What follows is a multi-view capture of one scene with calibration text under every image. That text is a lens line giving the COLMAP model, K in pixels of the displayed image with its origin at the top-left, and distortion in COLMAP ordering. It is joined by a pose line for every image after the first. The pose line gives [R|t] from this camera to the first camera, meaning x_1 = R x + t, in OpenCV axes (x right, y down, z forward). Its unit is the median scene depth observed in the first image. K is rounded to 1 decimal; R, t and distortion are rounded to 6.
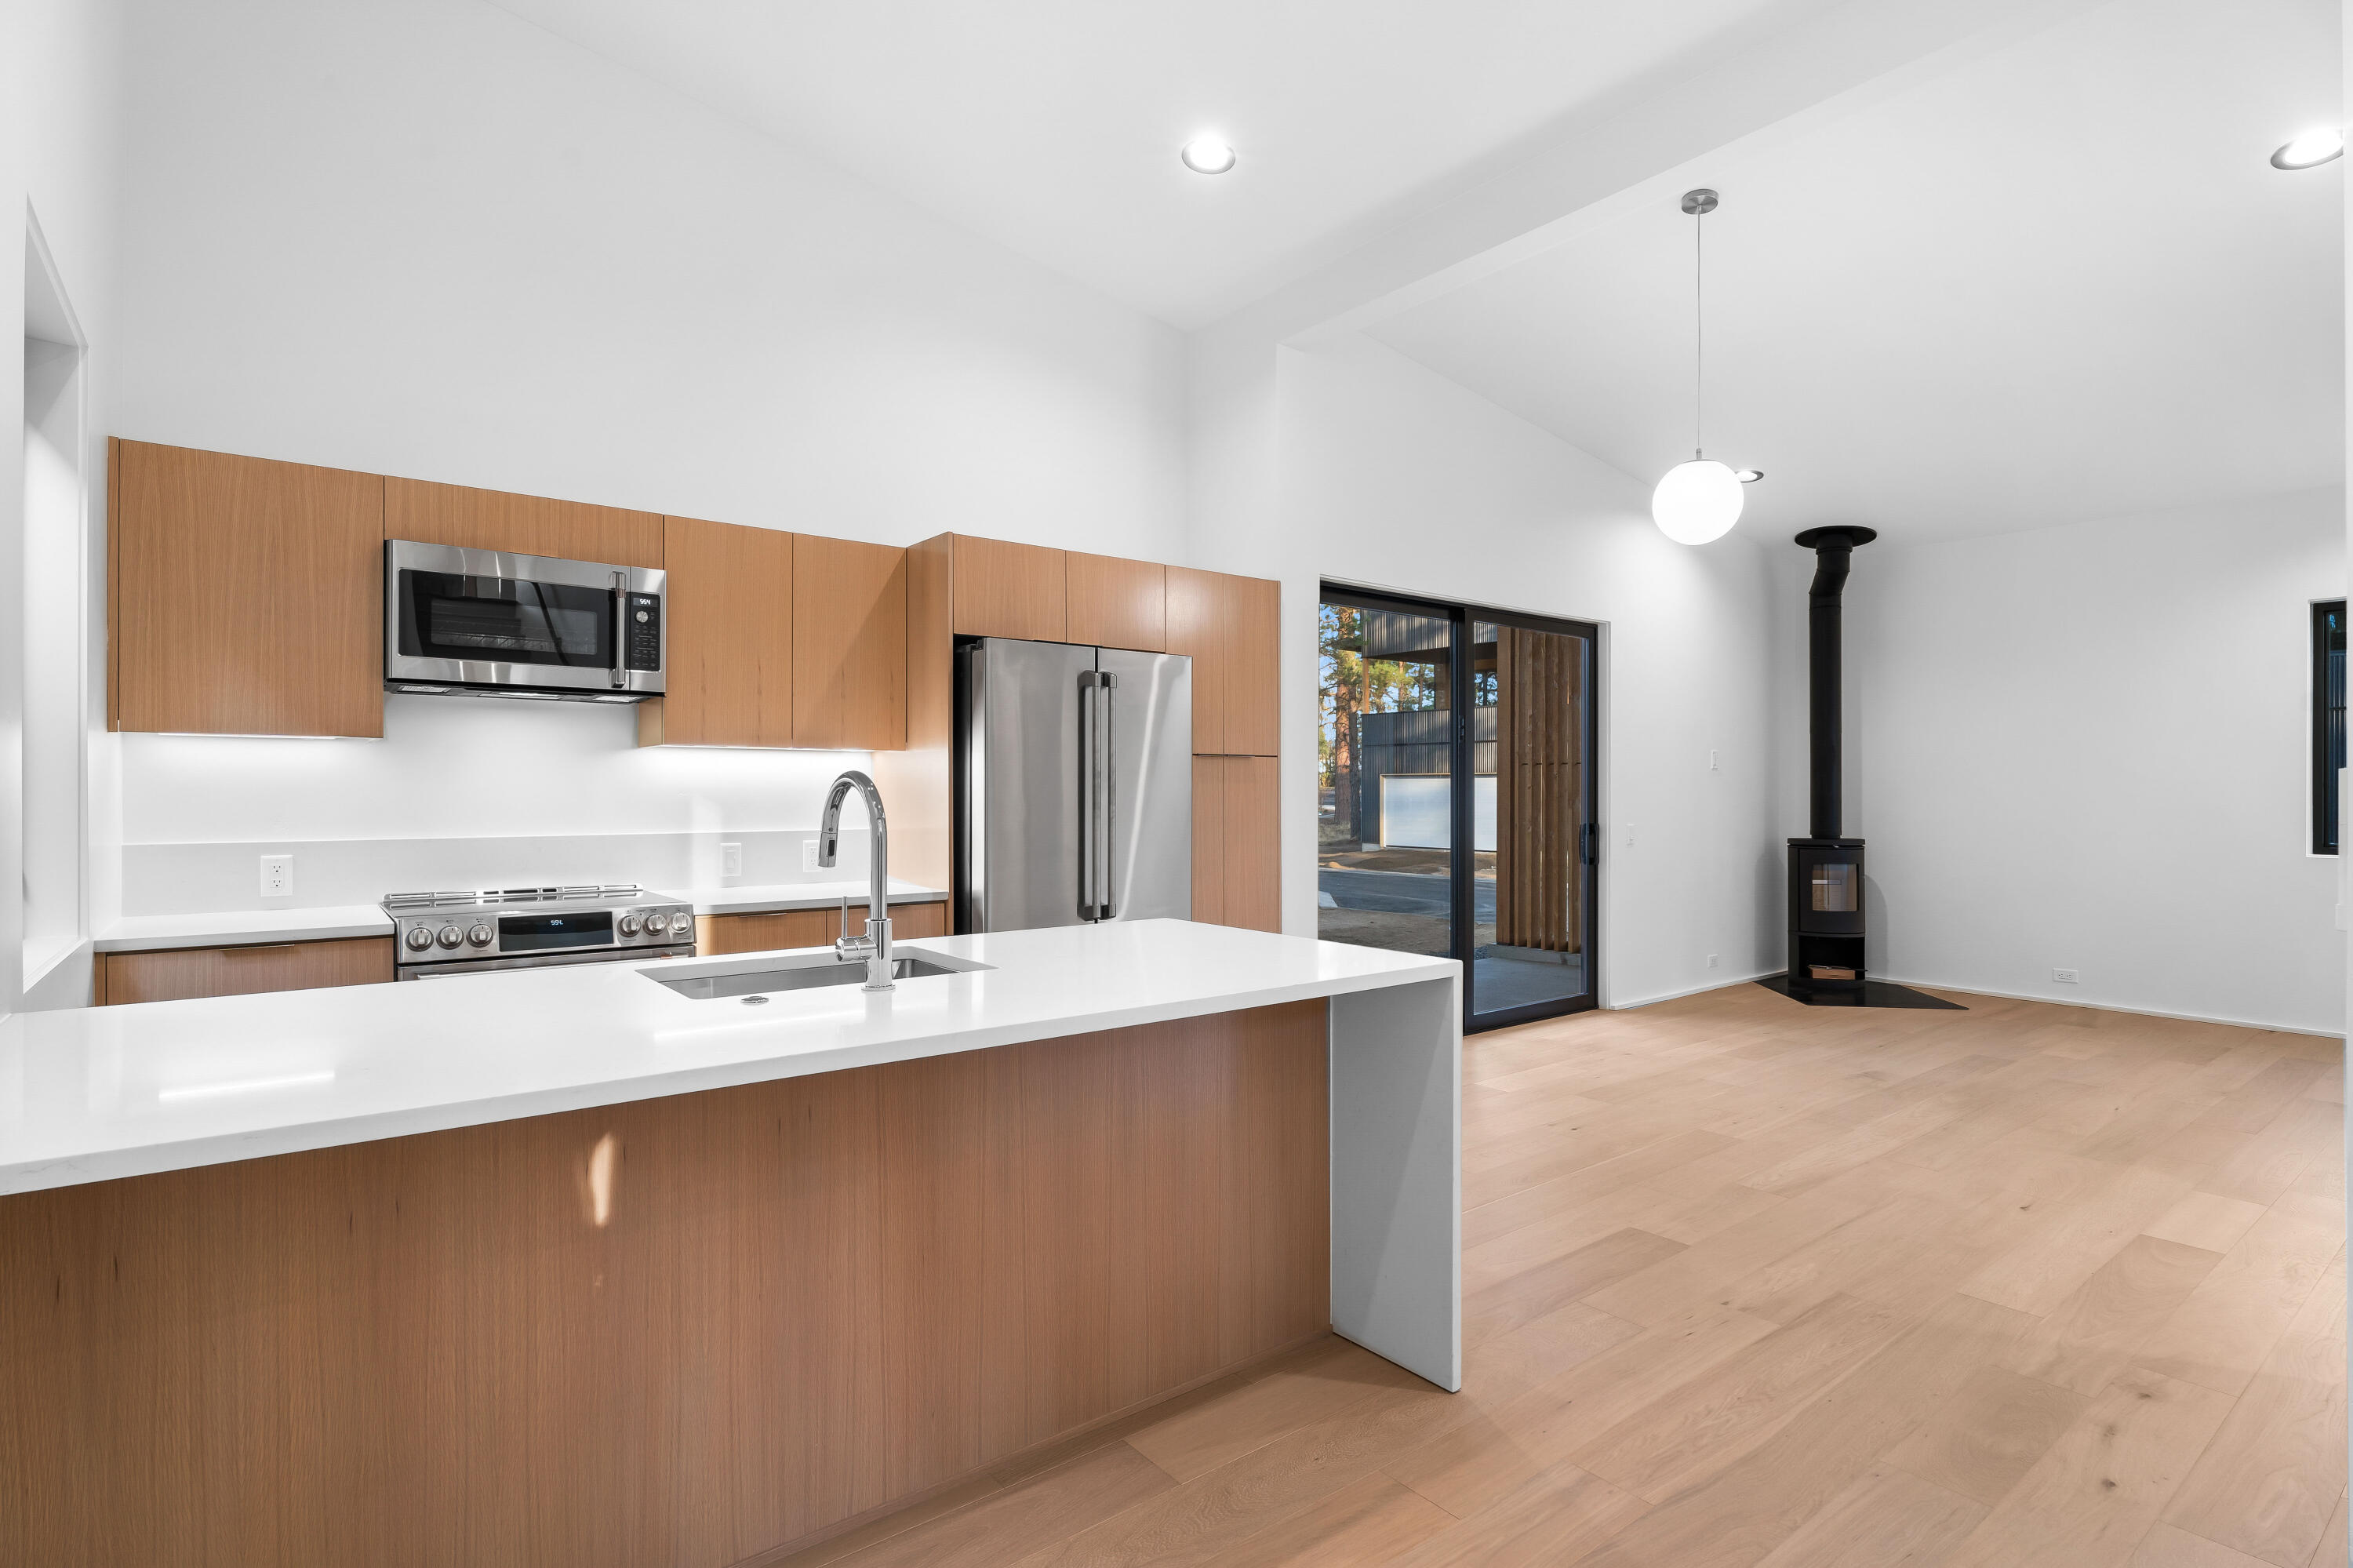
lens RADIAL K [[1166.0, 0, 1176.5], [0, 1166.0, 784.0], [0, 0, 1]] dist [-0.000016, 0.000005]
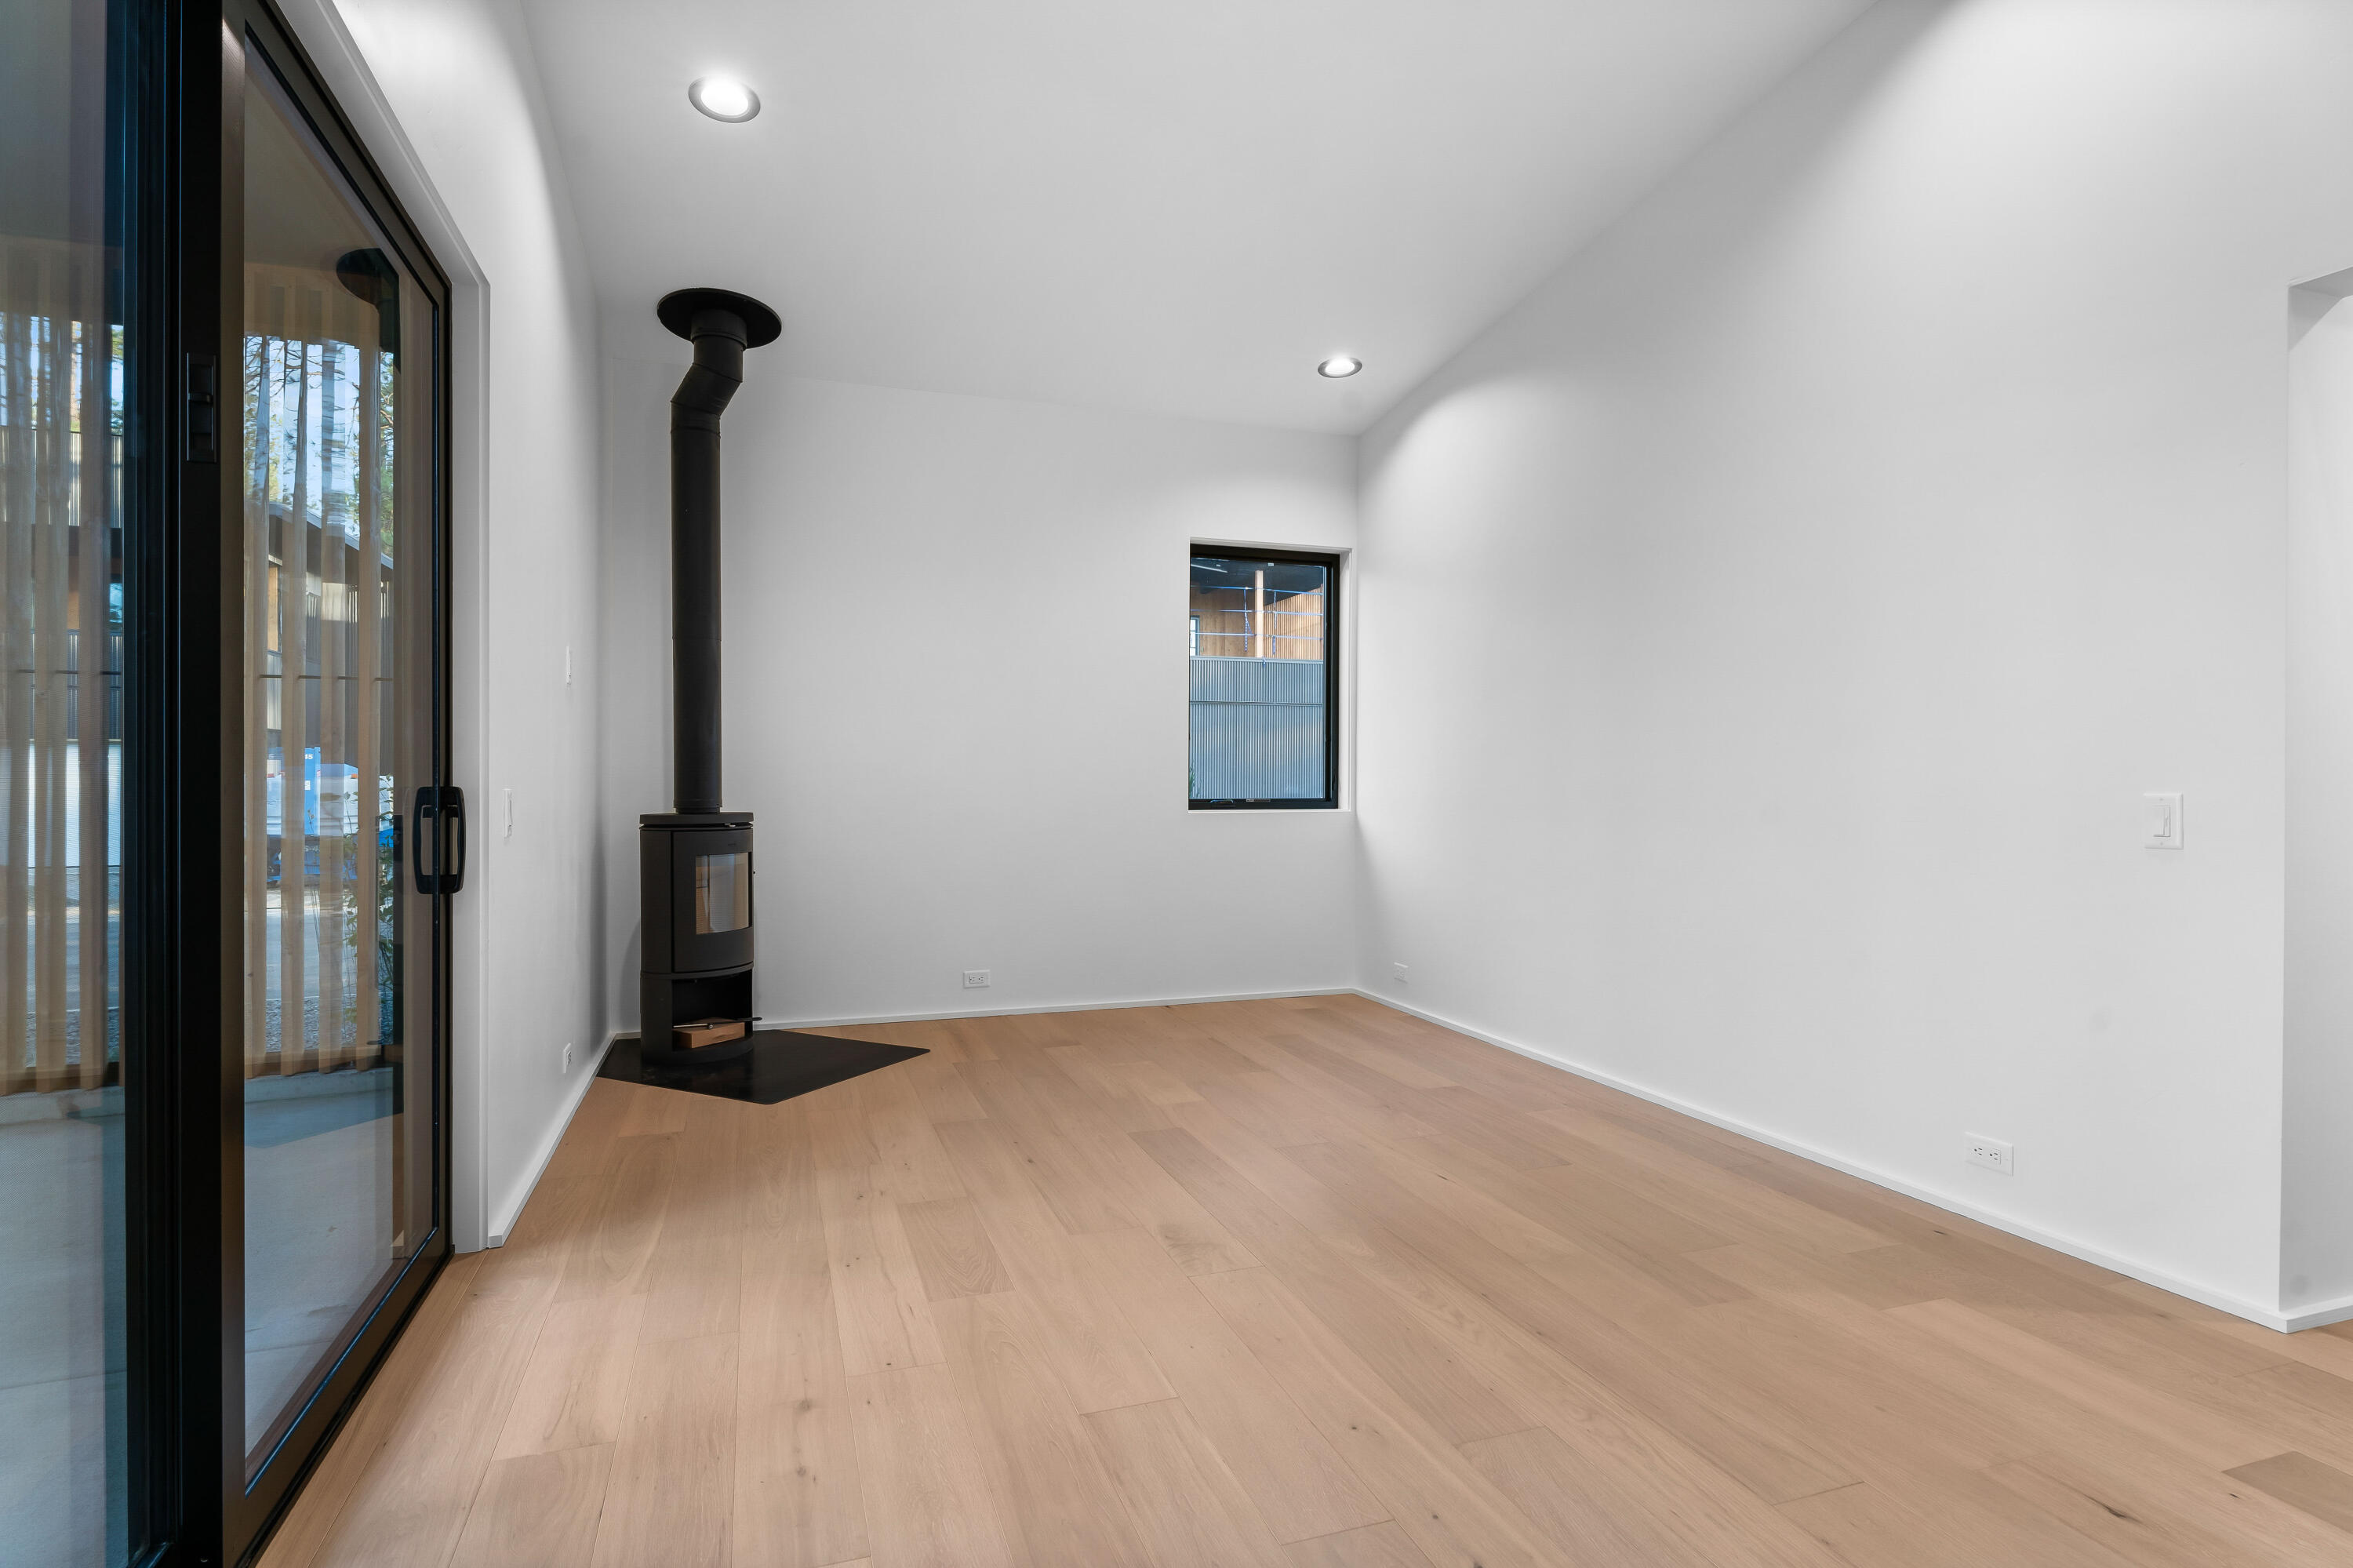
lens RADIAL K [[1184.5, 0, 1176.5], [0, 1184.5, 784.0], [0, 0, 1]] dist [-0.003146, -0.000596]
pose [[0.324596, -0.007763, 0.945821, 0.055031], [-0.009378, 0.999891, 0.011425, 0.022345], [-0.945806, -0.012578, 0.324488, 0.571330]]
